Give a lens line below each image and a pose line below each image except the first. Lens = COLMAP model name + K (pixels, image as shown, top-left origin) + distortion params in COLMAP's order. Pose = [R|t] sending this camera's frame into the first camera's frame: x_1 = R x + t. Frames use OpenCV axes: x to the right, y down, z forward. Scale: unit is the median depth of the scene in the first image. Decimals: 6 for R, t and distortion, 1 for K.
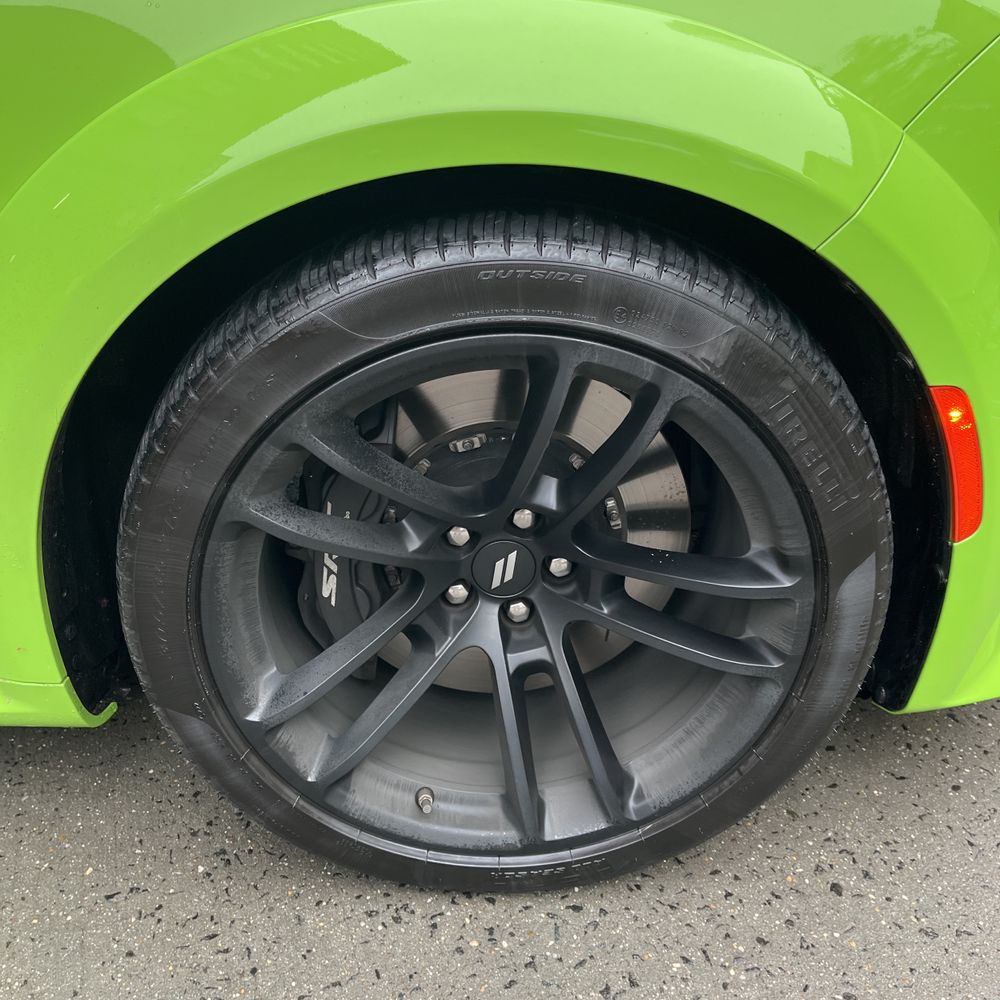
lens RADIAL K [[1001.3, 0, 497.8], [0, 1001.3, 492.7], [0, 0, 1]] dist [0.060008, -0.081146]
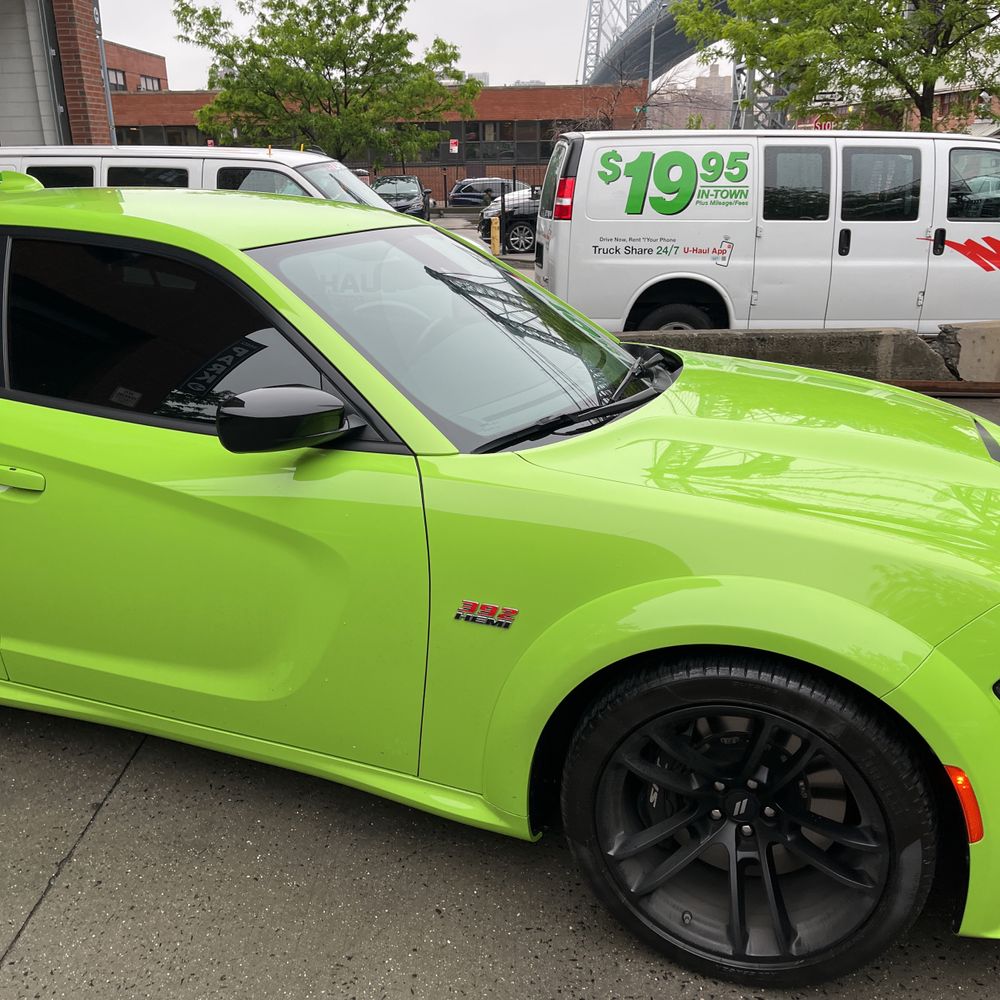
lens RADIAL K [[1005.2, 0, 498.3], [0, 1005.2, 477.9], [0, 0, 1]] dist [0.012099, 0.003845]
pose [[0.933646, 0.100202, -0.343896, 0.187953], [-0.160941, 0.975059, -0.152836, -0.186420], [0.320004, 0.198041, 0.926486, -1.197631]]
